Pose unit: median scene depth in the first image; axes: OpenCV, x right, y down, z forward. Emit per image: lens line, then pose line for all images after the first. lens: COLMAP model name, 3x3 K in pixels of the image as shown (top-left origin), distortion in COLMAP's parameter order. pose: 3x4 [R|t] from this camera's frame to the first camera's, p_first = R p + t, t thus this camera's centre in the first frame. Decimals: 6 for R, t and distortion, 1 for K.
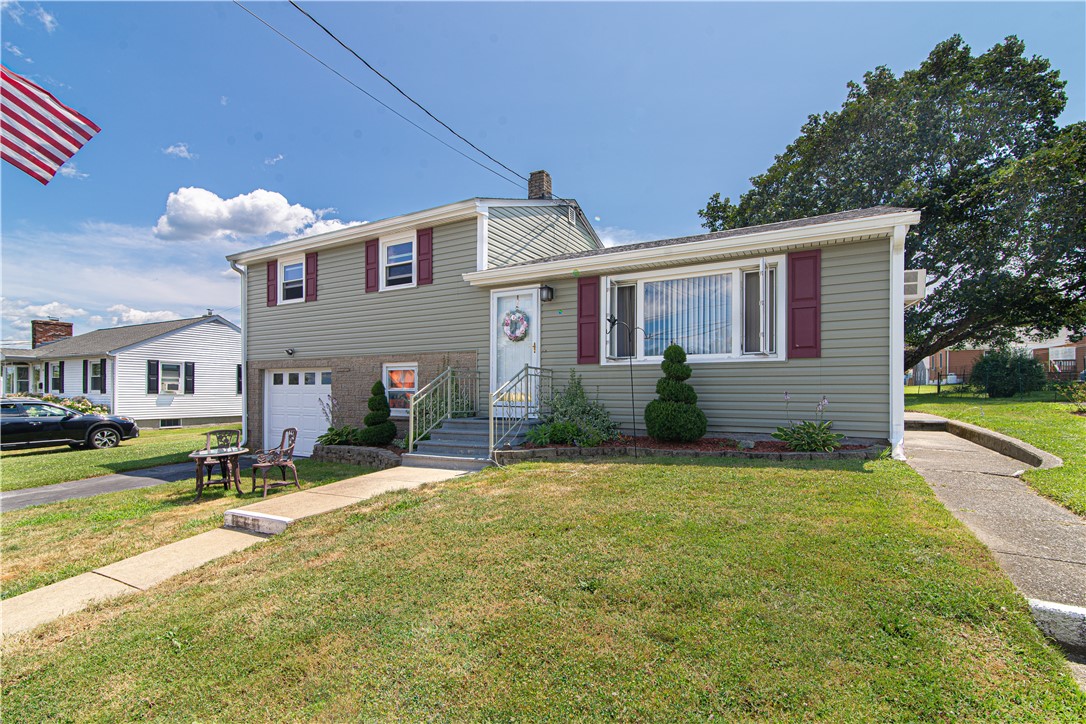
lens RADIAL K [[507.3, 0, 530.4], [0, 507.3, 398.7], [0, 0, 1]] dist [0.007278, 0.000180]
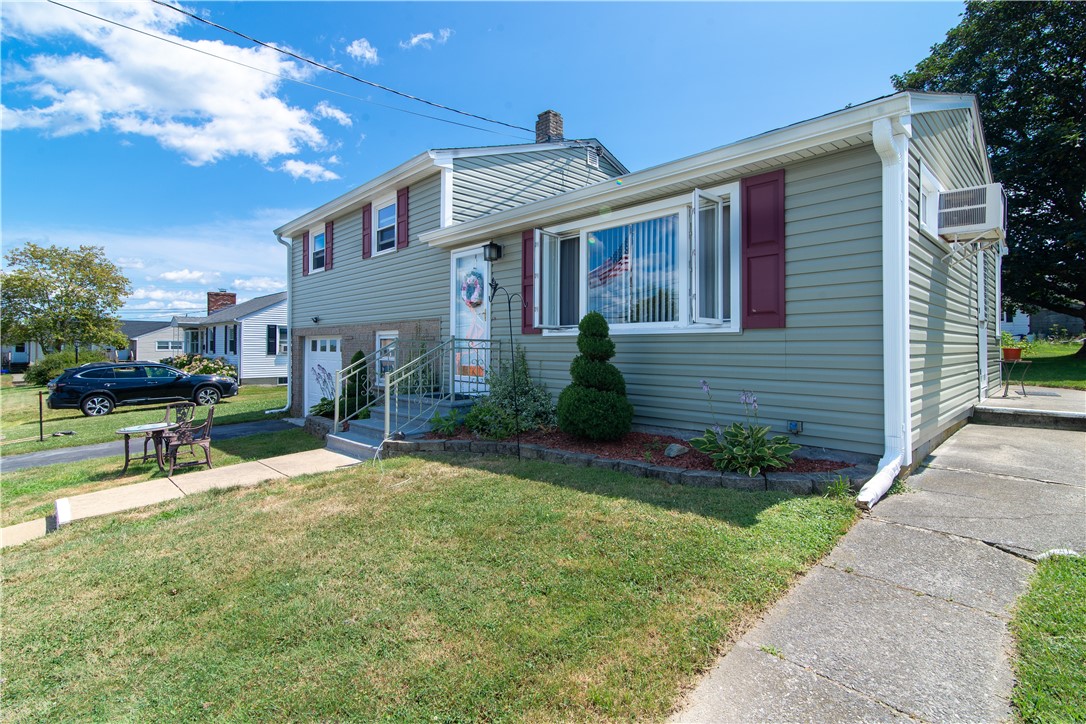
lens RADIAL K [[510.2, 0, 538.4], [0, 510.2, 349.4], [0, 0, 1]] dist [0.005513, 0.000611]
pose [[0.959138, -0.000766, -0.282938, 0.298295], [-0.000906, 0.999983, -0.005776, -0.032215], [0.282937, 0.005796, 0.959121, 0.167575]]
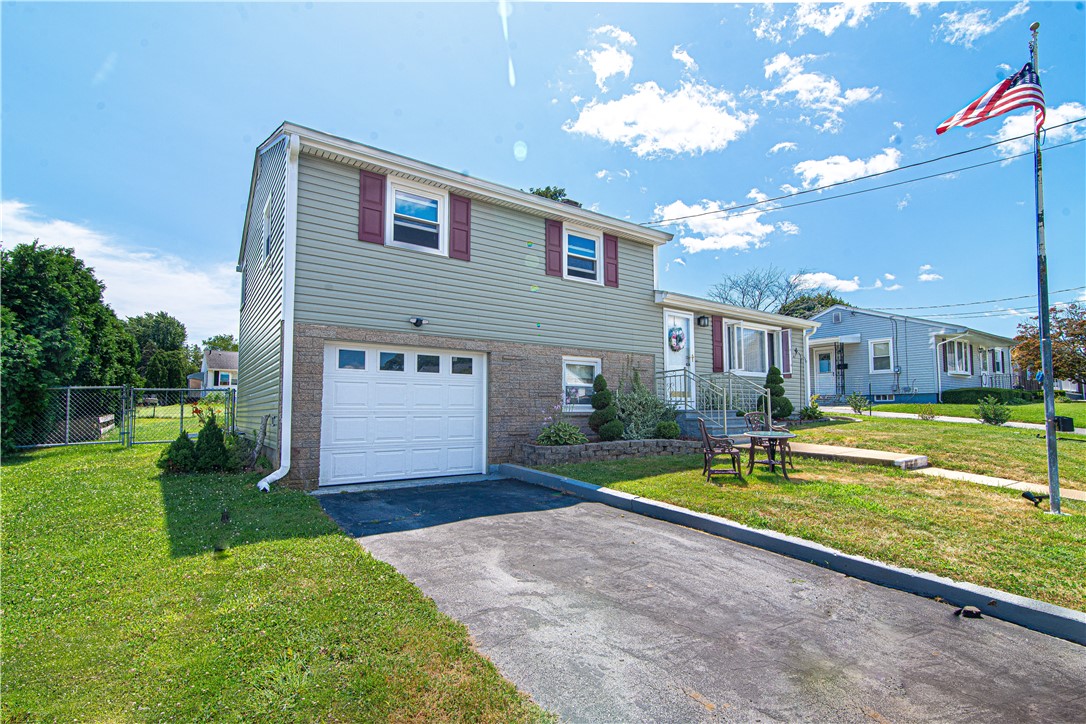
lens RADIAL K [[510.2, 0, 538.4], [0, 510.2, 349.4], [0, 0, 1]] dist [0.005513, 0.000611]
pose [[0.413507, 0.081087, 0.906883, -1.211373], [-0.011859, 0.996422, -0.083685, -0.003253], [-0.910424, 0.023850, 0.412989, 0.693973]]
